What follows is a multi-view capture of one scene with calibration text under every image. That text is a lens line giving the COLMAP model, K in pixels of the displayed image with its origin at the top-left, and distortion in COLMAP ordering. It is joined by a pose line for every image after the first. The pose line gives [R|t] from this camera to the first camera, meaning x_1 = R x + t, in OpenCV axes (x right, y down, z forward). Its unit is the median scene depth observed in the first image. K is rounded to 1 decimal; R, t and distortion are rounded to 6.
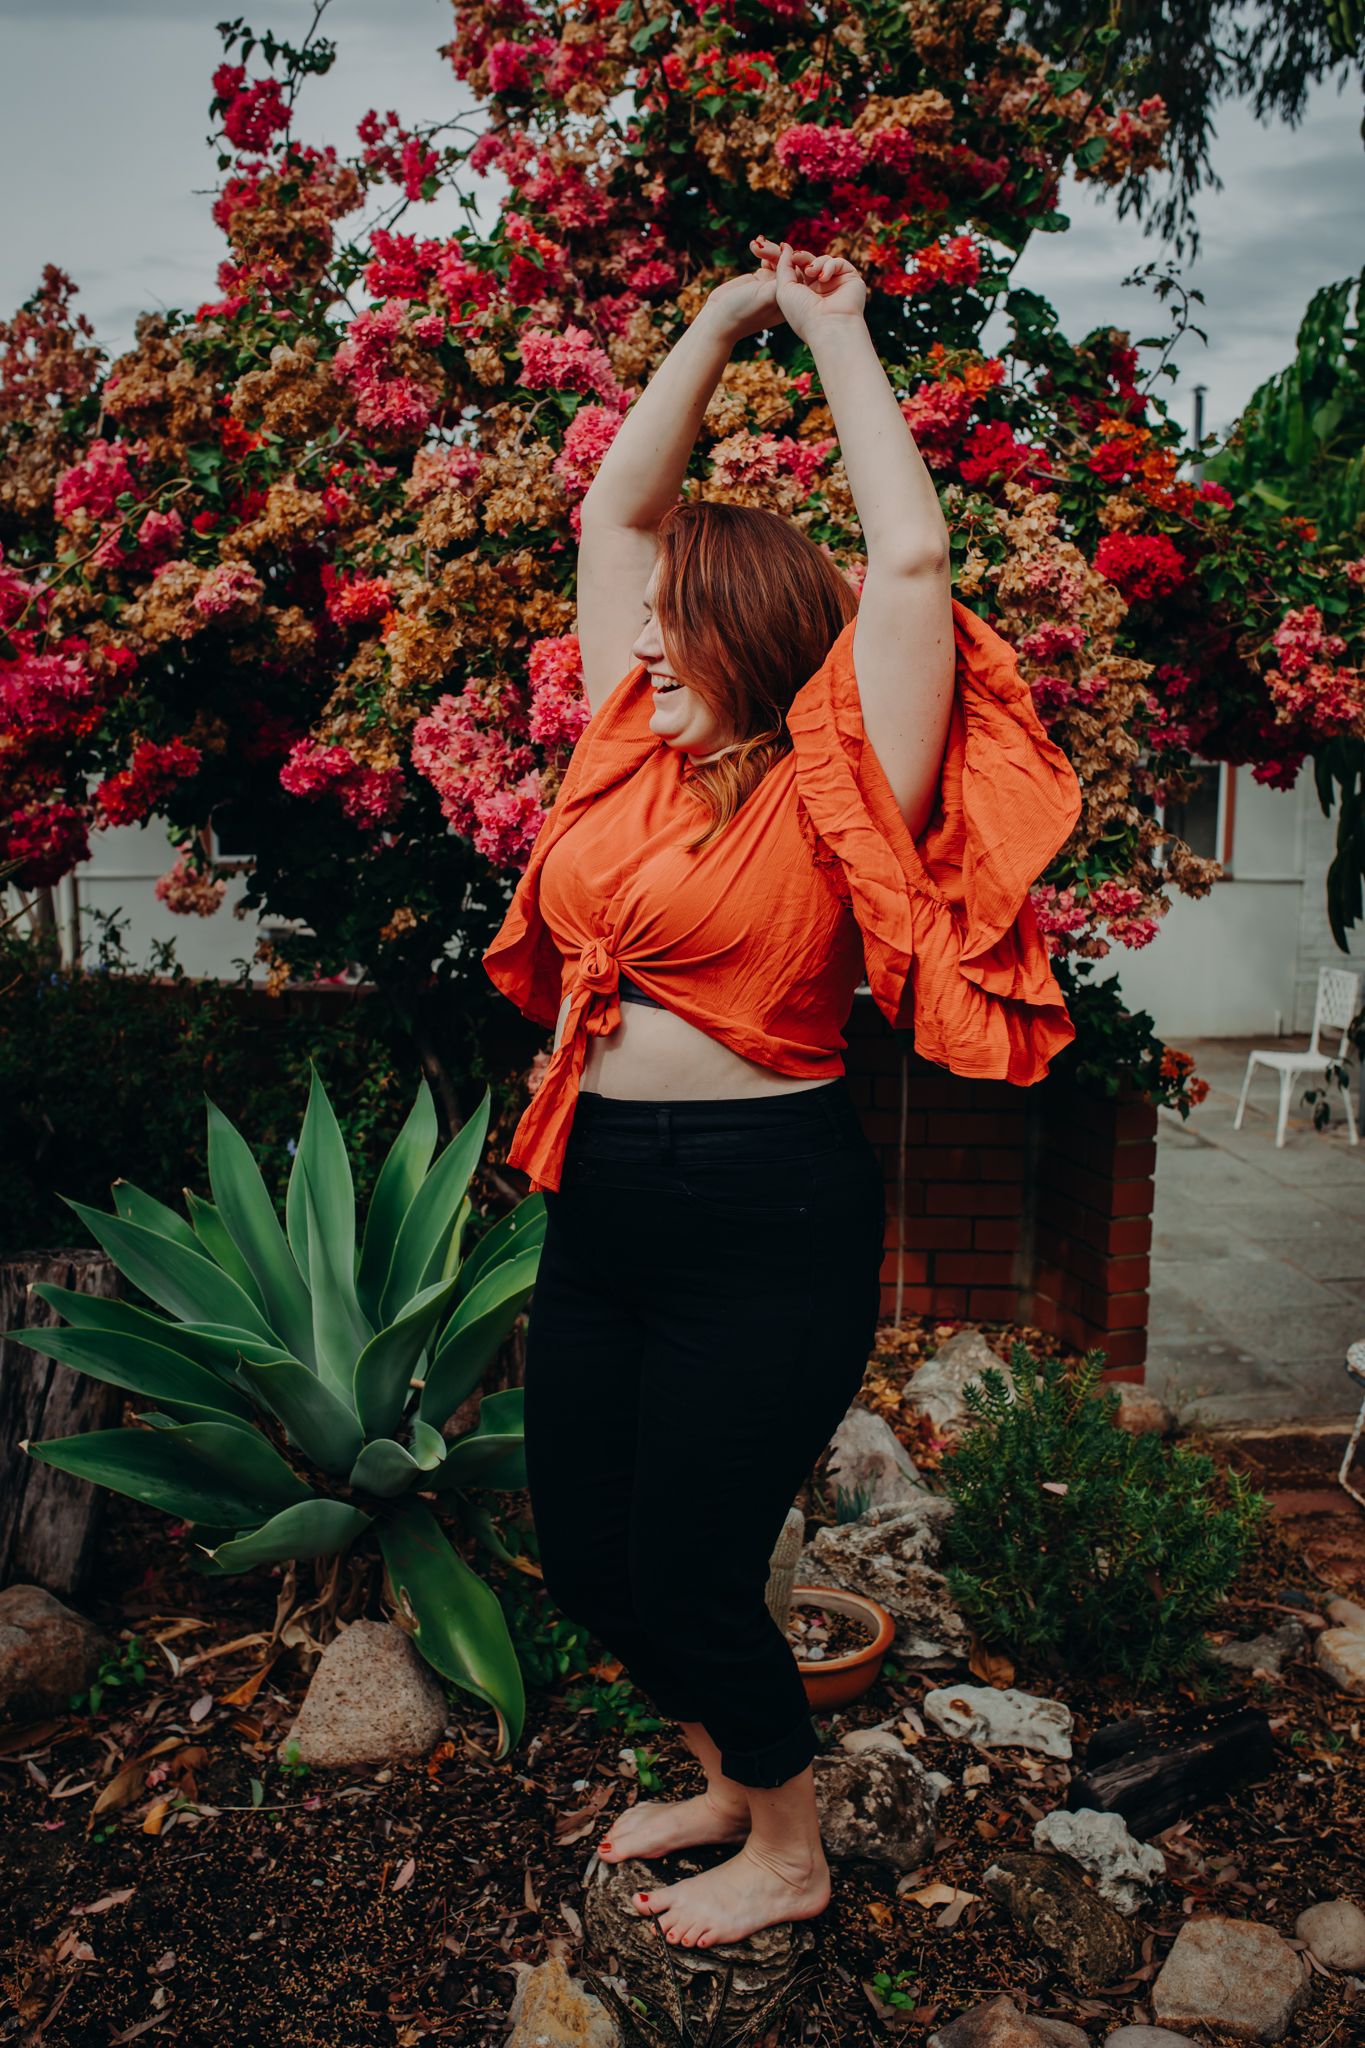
lens RADIAL K [[1916.1, 0, 688.3], [0, 1916.1, 977.5], [0, 0, 1]] dist [-0.007360, 0.002237]
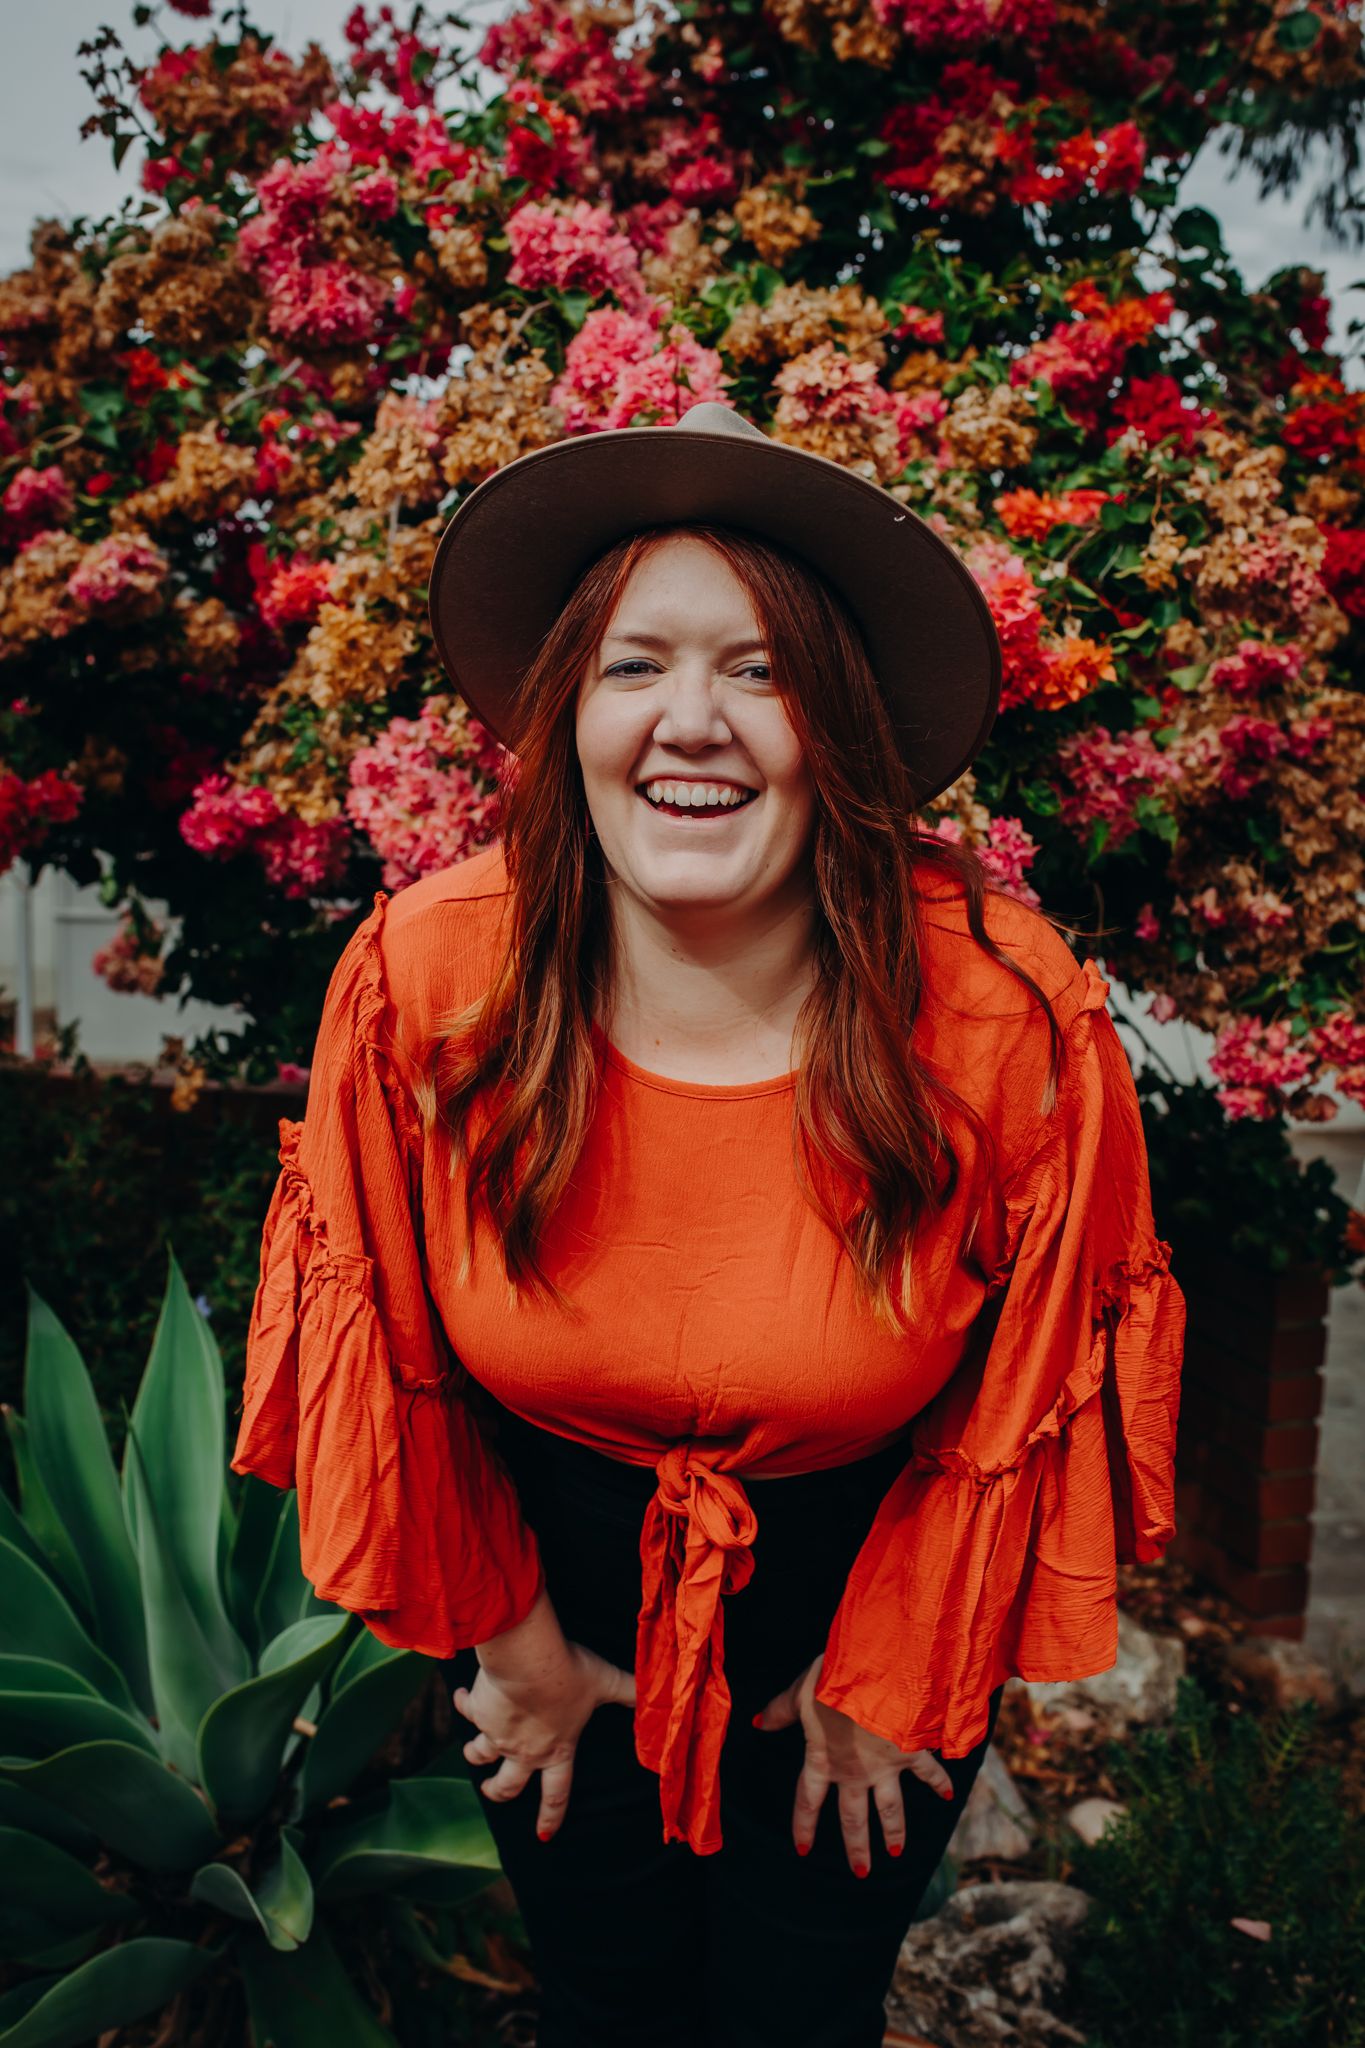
lens RADIAL K [[2082.1, 0, 648.1], [0, 2082.1, 969.0], [0, 0, 1]] dist [-0.026395, 0.013628]
pose [[0.998838, 0.028827, -0.038634, 0.000357], [-0.030130, 0.998982, -0.033572, -0.032936], [0.037627, 0.034697, 0.998689, 0.243087]]
